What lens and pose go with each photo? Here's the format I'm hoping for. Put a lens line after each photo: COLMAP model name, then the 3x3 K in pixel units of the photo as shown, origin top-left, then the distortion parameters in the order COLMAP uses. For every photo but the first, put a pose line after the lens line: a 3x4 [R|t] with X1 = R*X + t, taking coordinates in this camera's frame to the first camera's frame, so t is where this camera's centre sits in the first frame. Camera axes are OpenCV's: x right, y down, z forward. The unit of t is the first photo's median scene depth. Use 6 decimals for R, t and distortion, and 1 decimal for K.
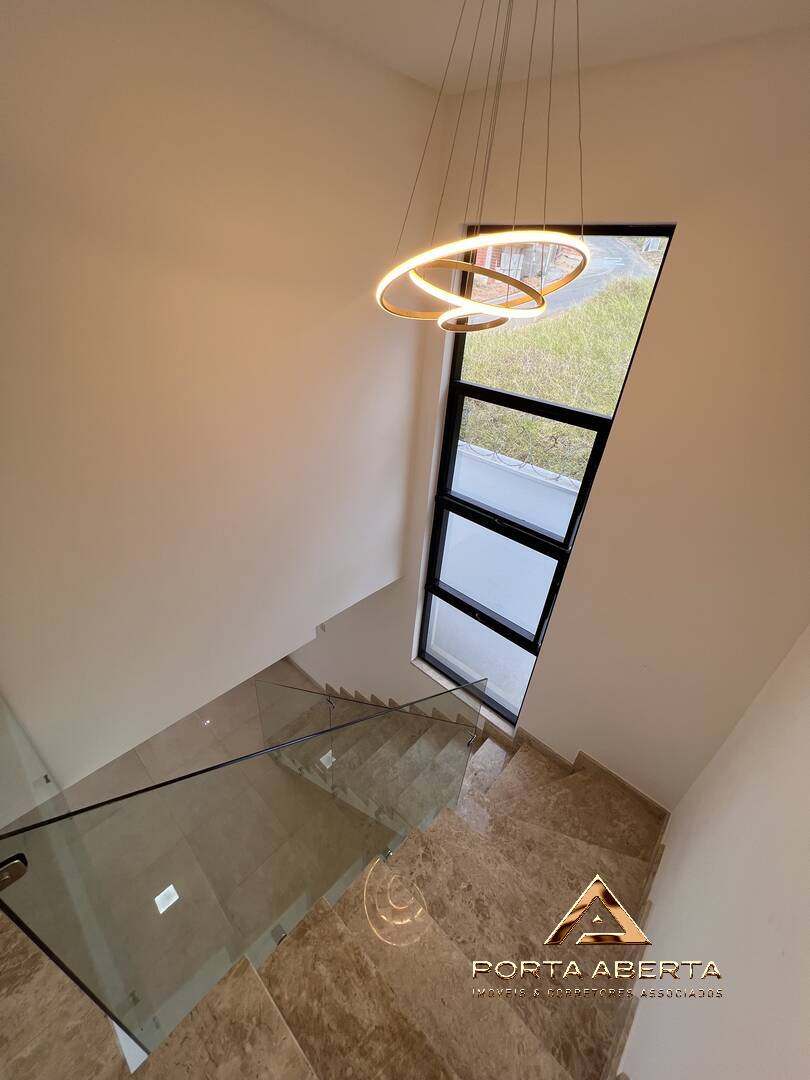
lens RADIAL K [[434.6, 0, 407.2], [0, 434.6, 537.4], [0, 0, 1]] dist [-0.001660, -0.000152]
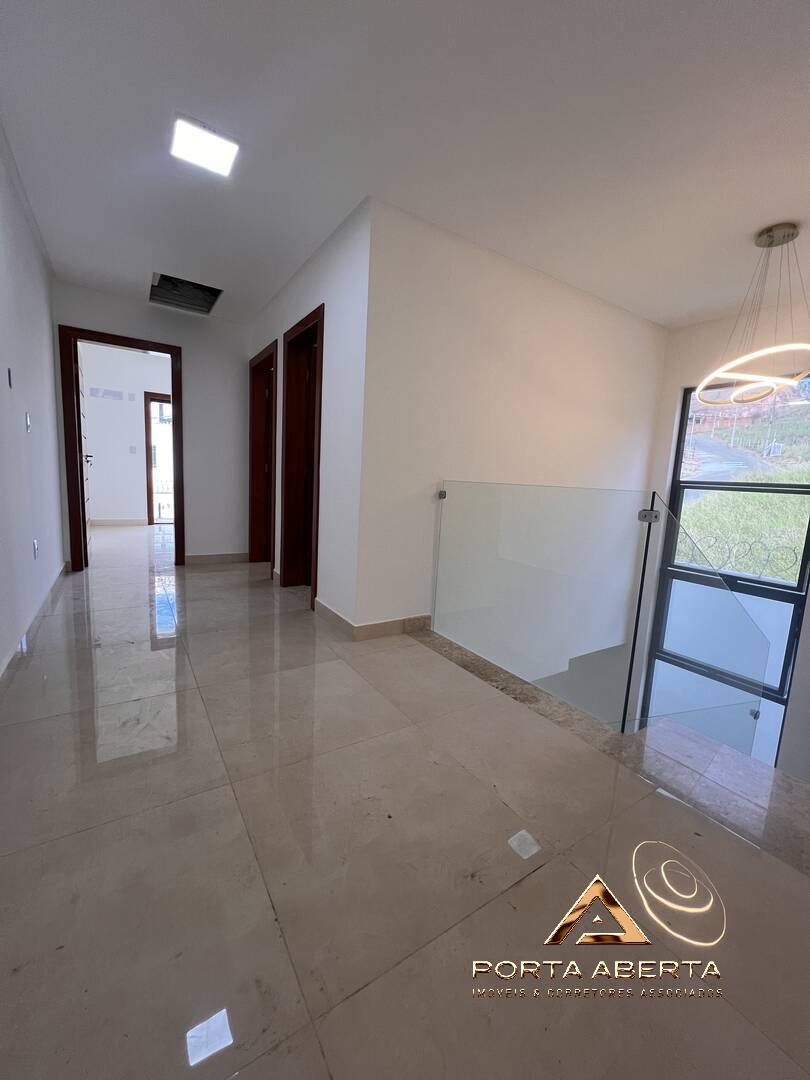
lens RADIAL K [[433.7, 0, 401.4], [0, 433.7, 536.8], [0, 0, 1]] dist [0.000426, -0.000020]
pose [[0.966333, 0.010640, -0.257075, -0.342002], [-0.116627, 0.908718, -0.400786, 0.421600], [0.229345, 0.417274, 0.879365, -0.330331]]
